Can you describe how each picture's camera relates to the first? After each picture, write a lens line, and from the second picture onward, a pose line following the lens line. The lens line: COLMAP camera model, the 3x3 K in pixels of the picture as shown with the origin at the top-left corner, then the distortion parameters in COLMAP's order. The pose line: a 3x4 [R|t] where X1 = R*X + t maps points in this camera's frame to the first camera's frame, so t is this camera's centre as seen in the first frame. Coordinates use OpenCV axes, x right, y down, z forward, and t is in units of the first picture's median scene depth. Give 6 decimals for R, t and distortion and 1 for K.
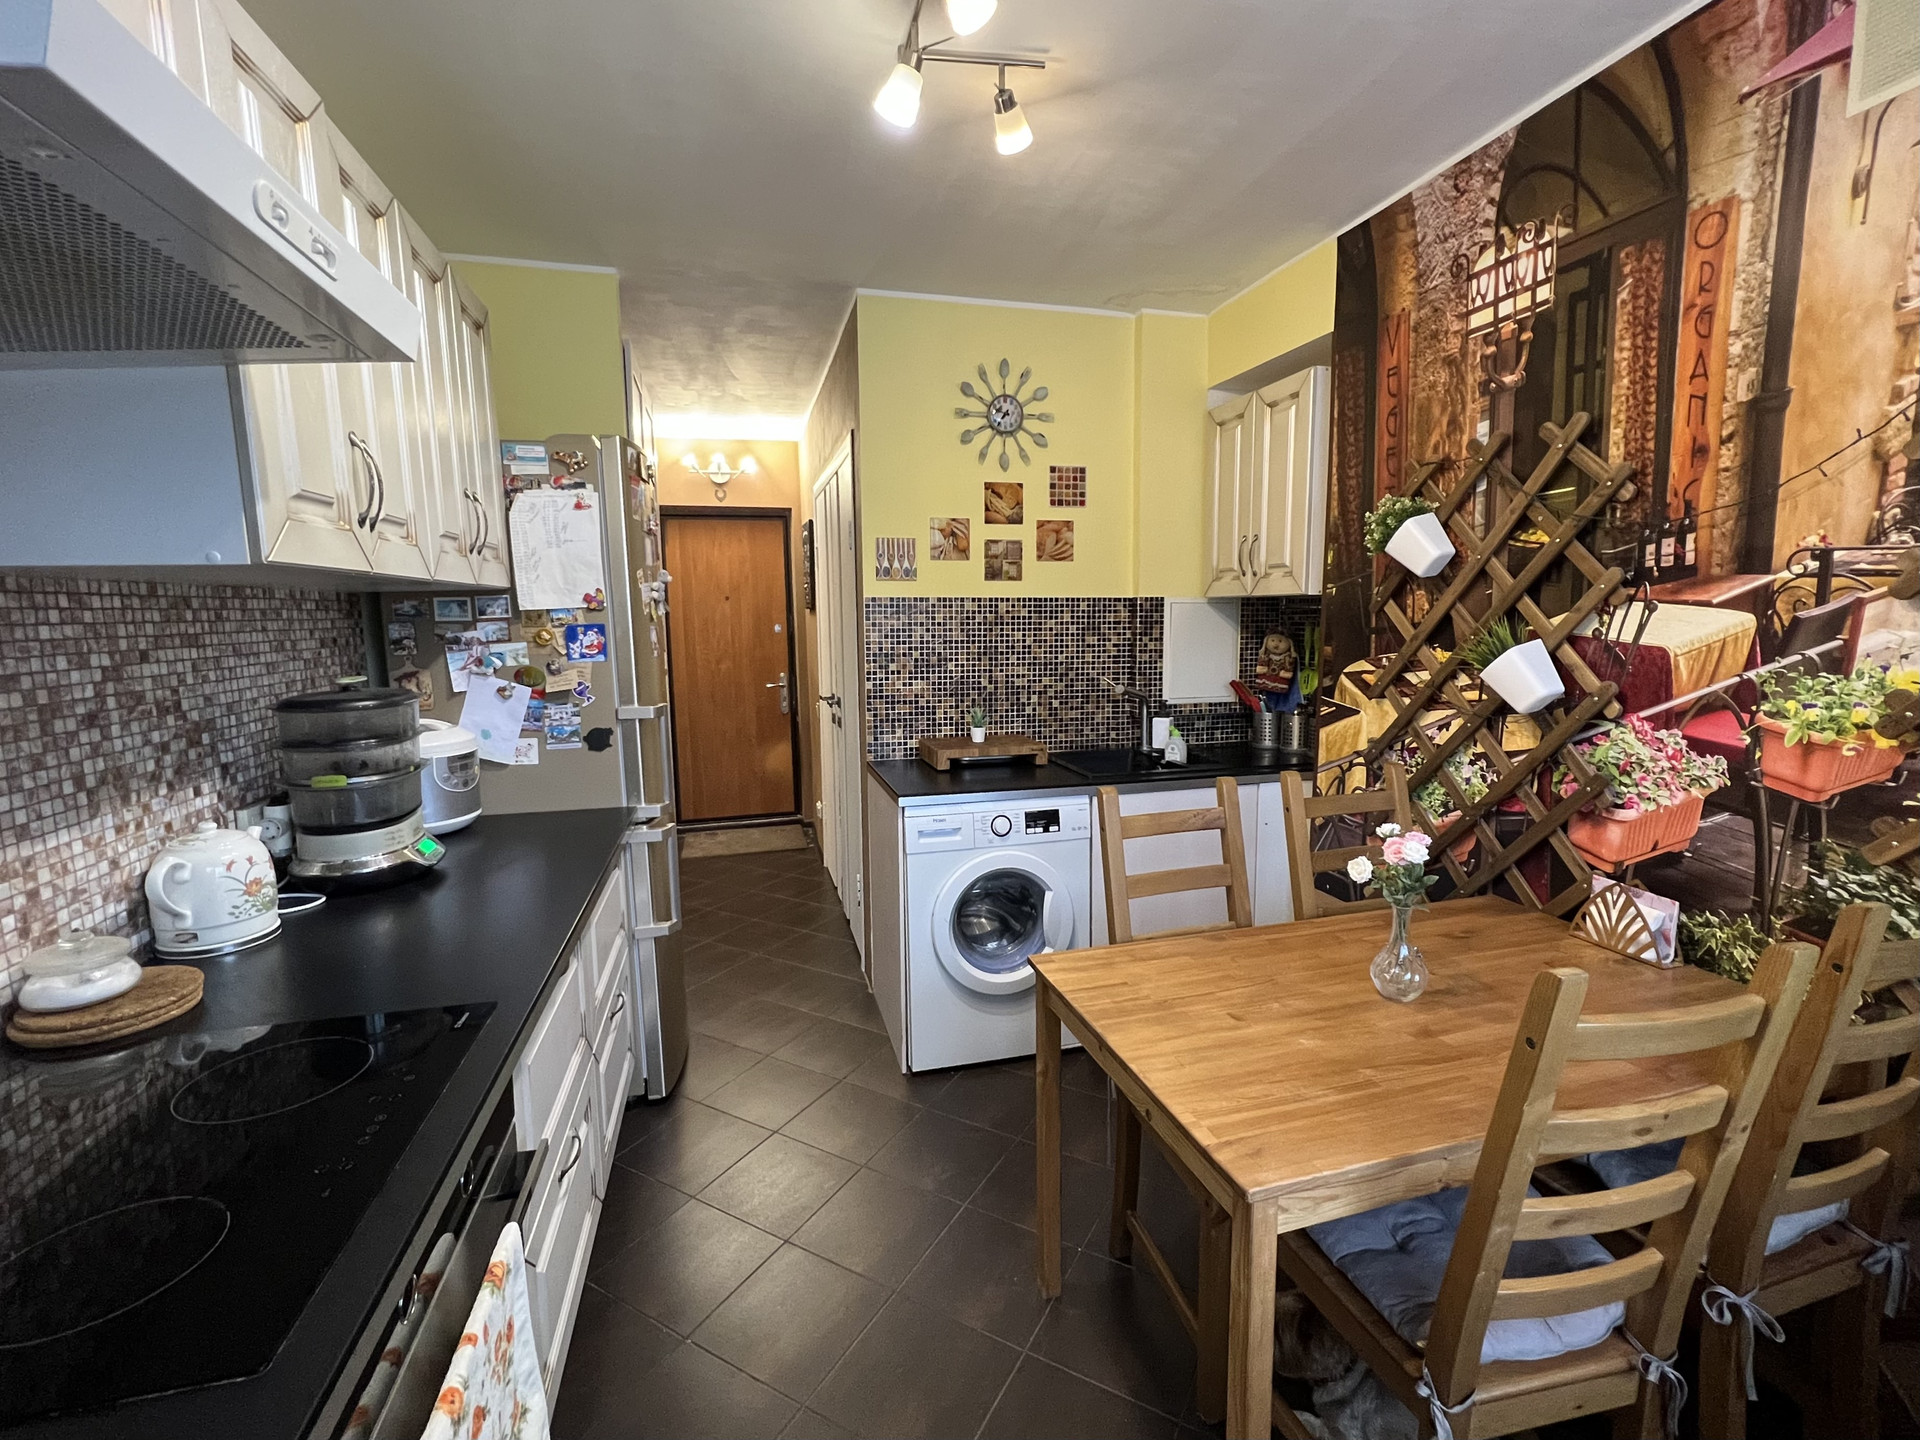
lens RADIAL K [[846.1, 0, 959.3], [0, 846.1, 721.6], [0, 0, 1]] dist [0.001974, -0.000216]
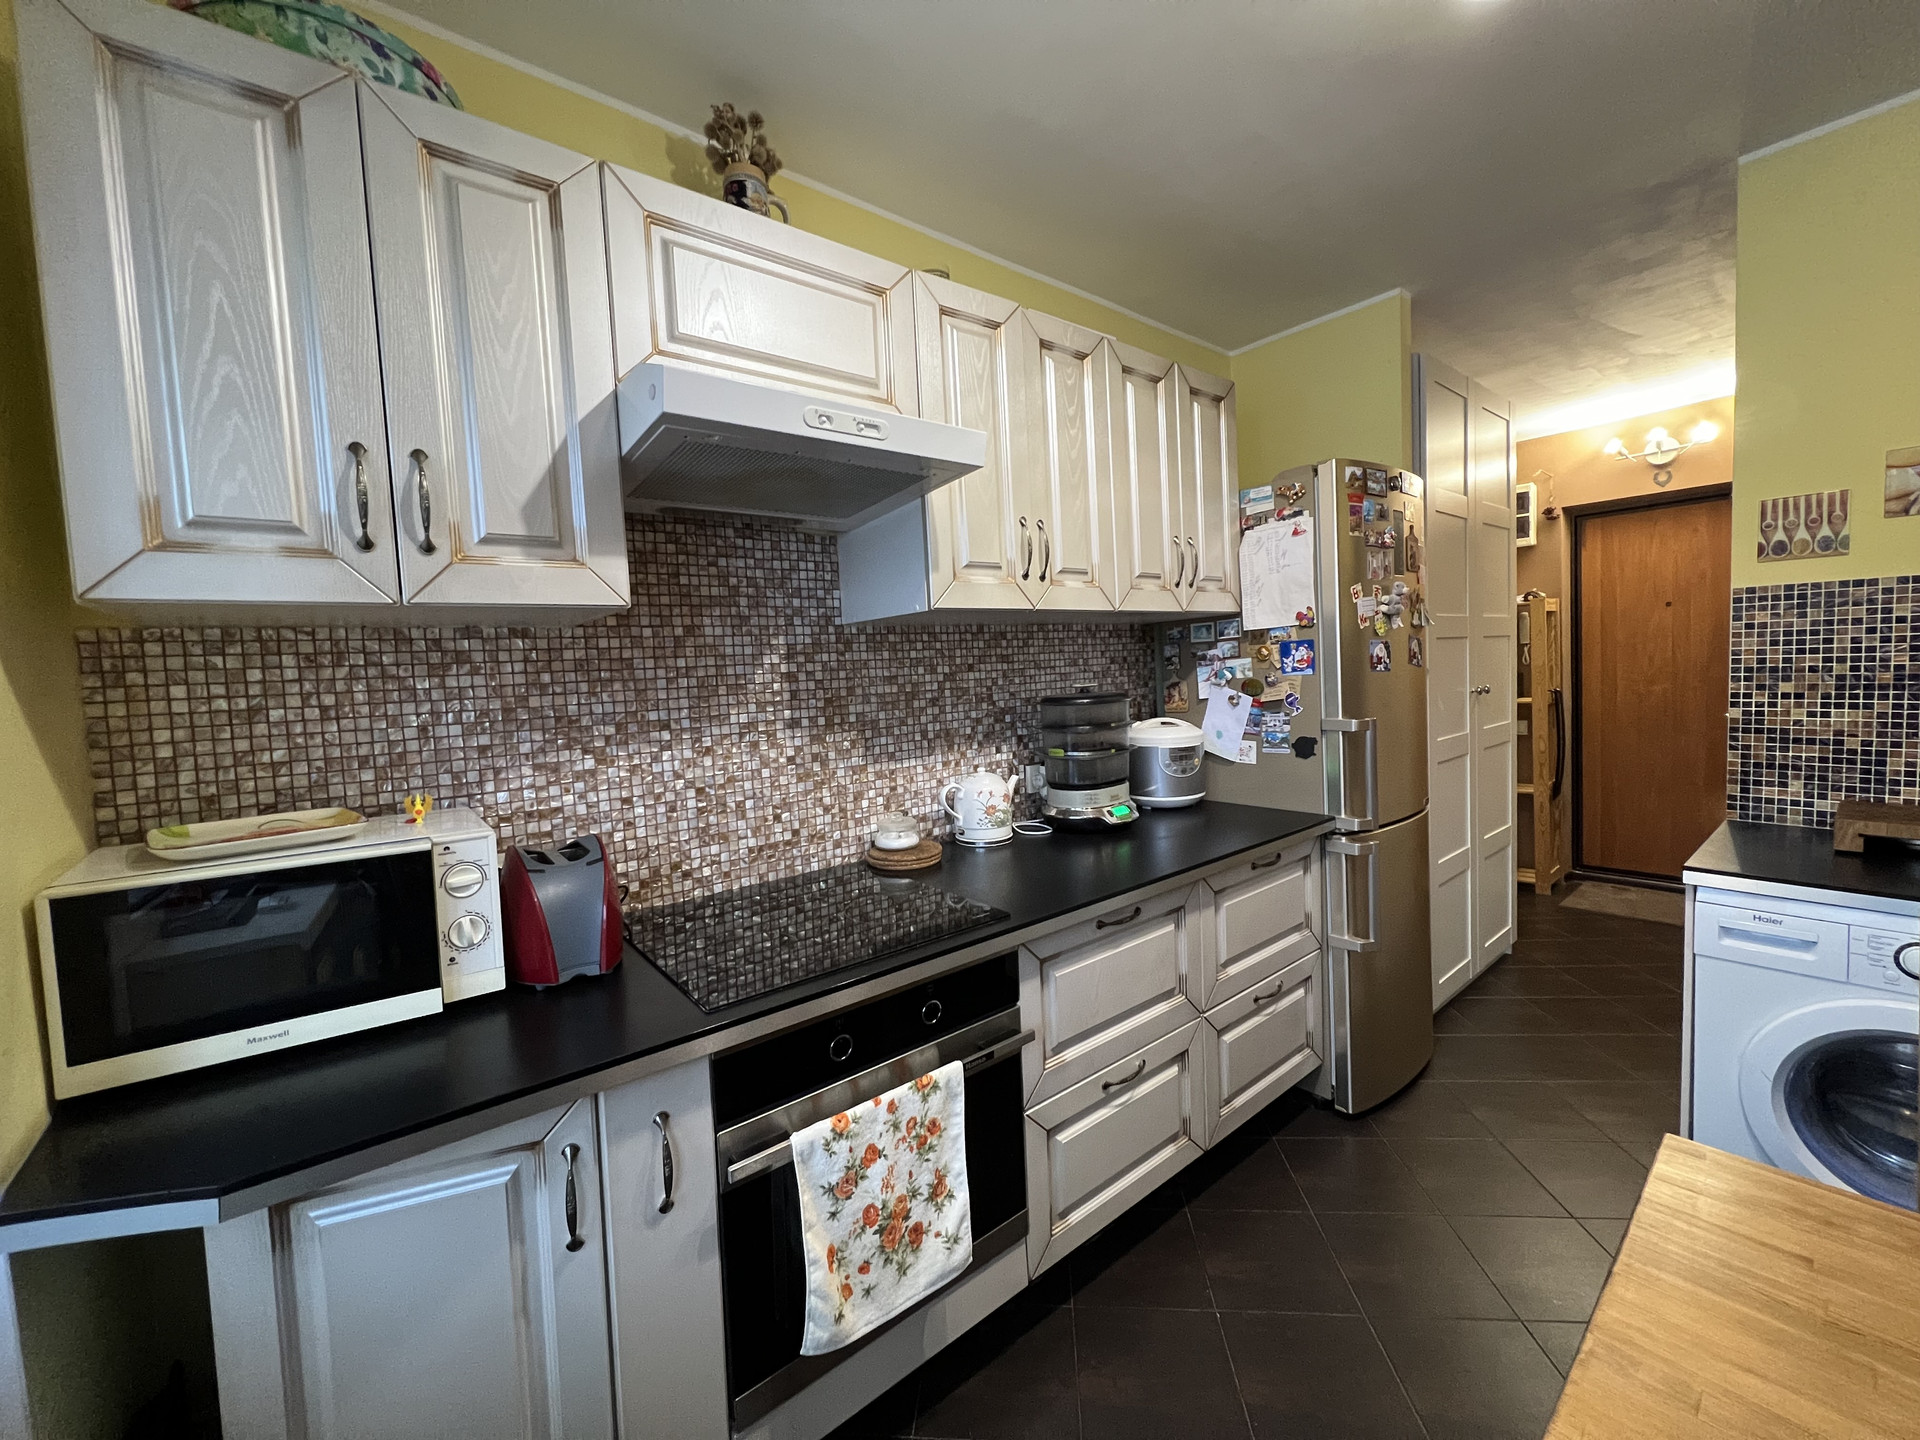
lens RADIAL K [[769.2, 0, 955.5], [0, 769.2, 720.5], [0, 0, 1]] dist [-0.003048, 0.001065]
pose [[0.410832, 0.056212, -0.909976, 0.310013], [-0.076634, 0.996694, 0.026970, -0.006052], [0.908484, 0.058655, 0.413782, 0.218236]]
